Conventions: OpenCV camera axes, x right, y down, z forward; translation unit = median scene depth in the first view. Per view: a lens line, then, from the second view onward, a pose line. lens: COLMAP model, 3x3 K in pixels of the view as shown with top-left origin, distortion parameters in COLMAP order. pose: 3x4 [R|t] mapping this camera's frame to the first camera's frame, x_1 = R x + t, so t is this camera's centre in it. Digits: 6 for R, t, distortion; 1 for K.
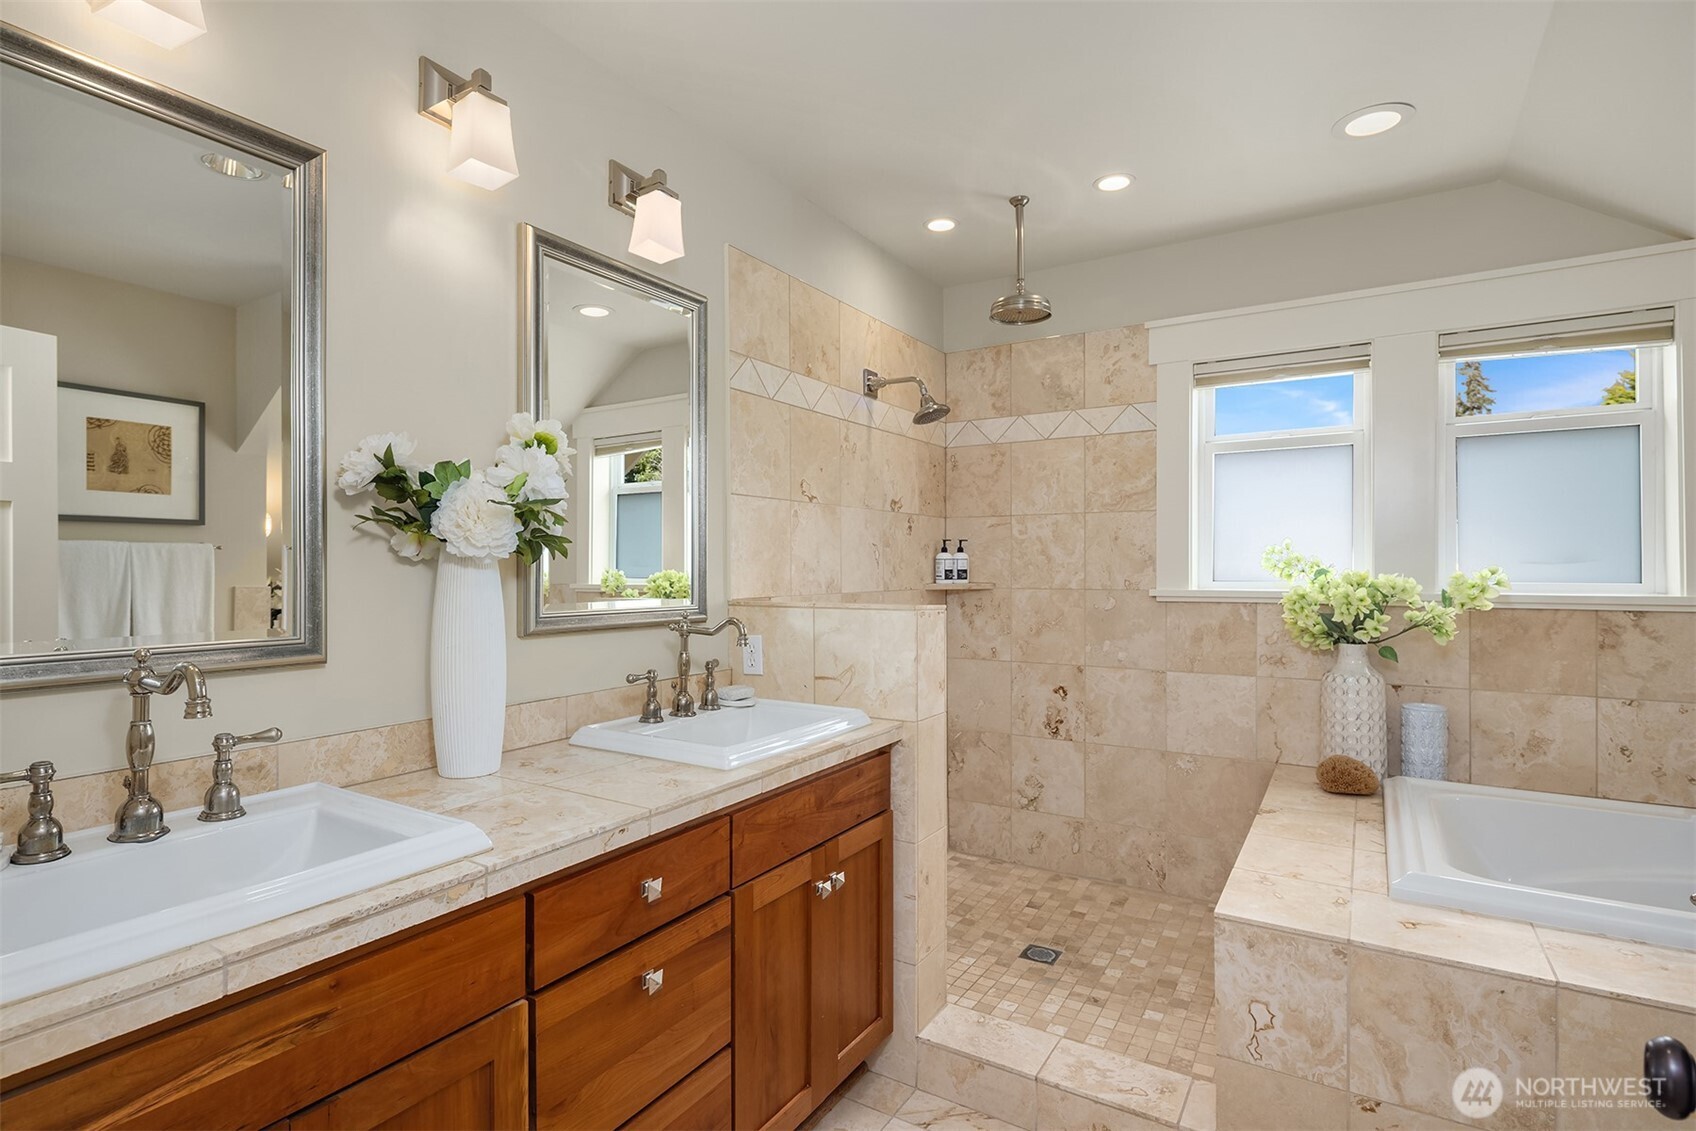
lens RADIAL K [[828.7, 0, 847.9], [0, 828.7, 567.4], [0, 0, 1]] dist [0.000291, -0.000026]
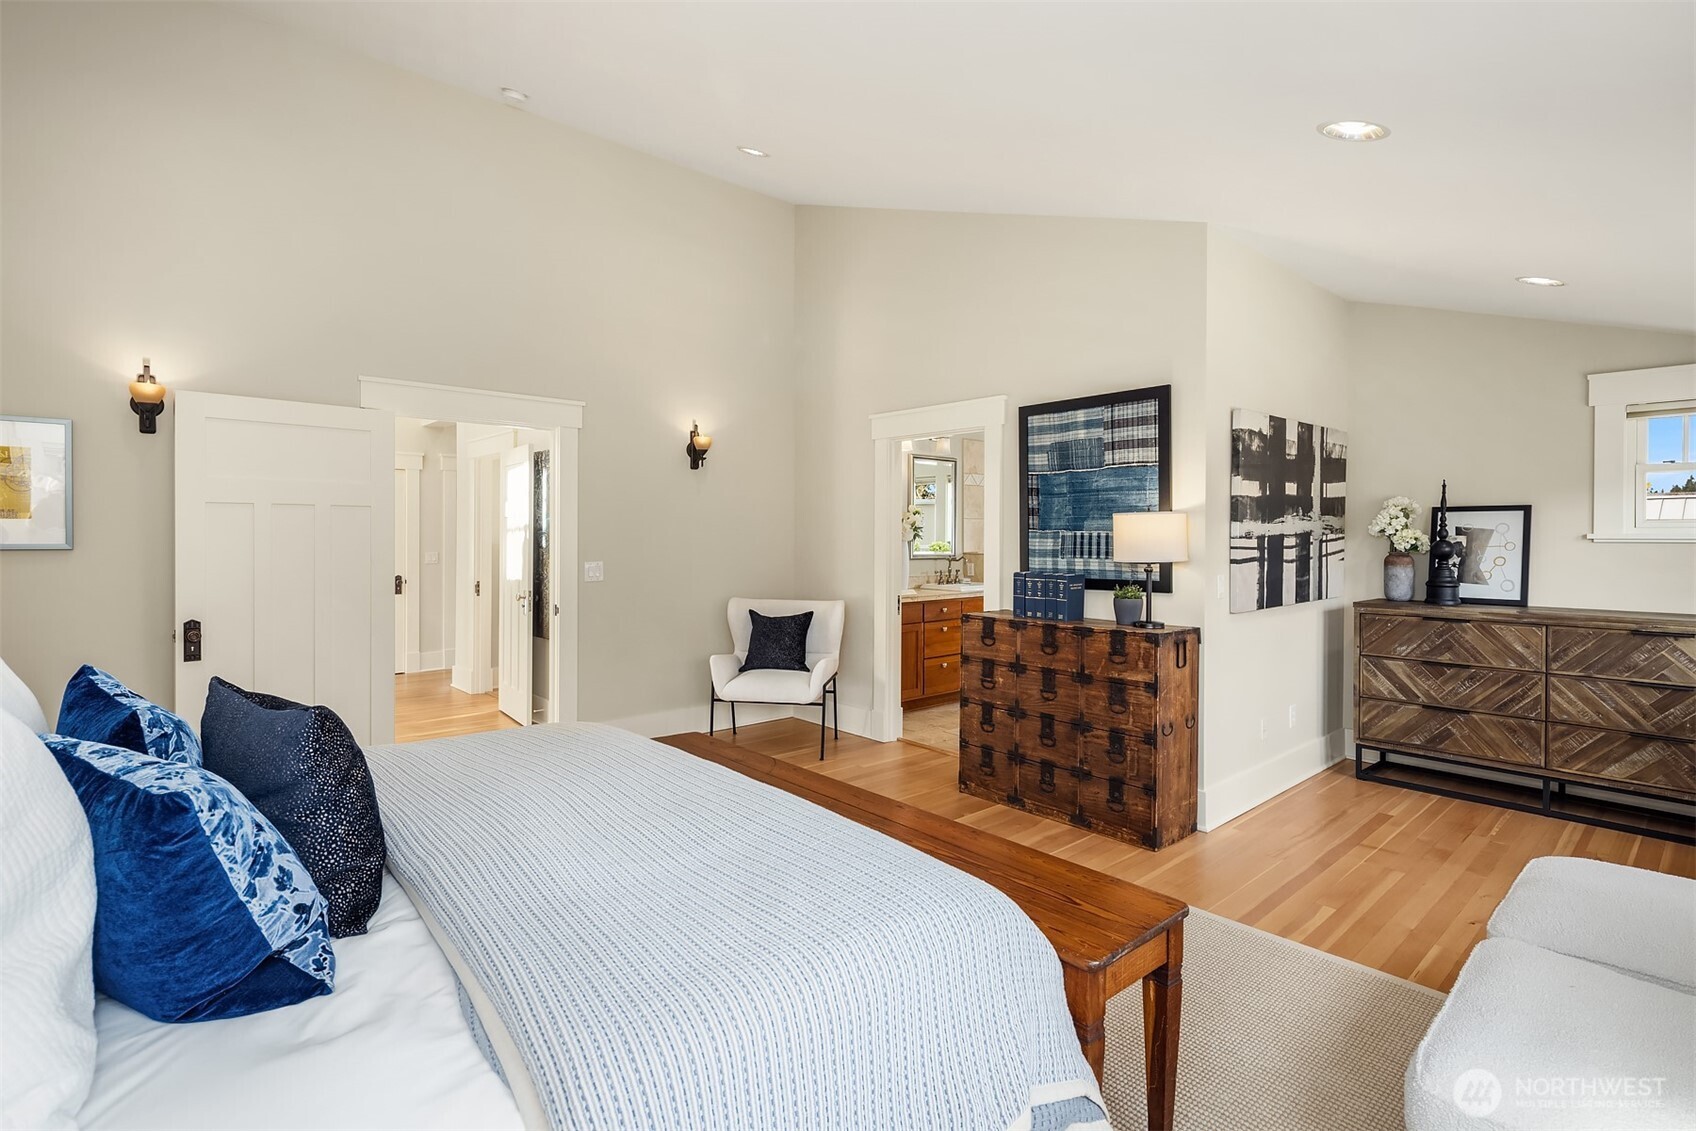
lens RADIAL K [[746.2, 0, 846.7], [0, 746.2, 556.9], [0, 0, 1]] dist [0.000385, 0.000005]
pose [[0.949694, -0.001387, -0.313175, 0.427162], [0.004273, 0.999955, 0.008527, 0.029922], [0.313149, -0.009436, 0.949657, -2.417572]]
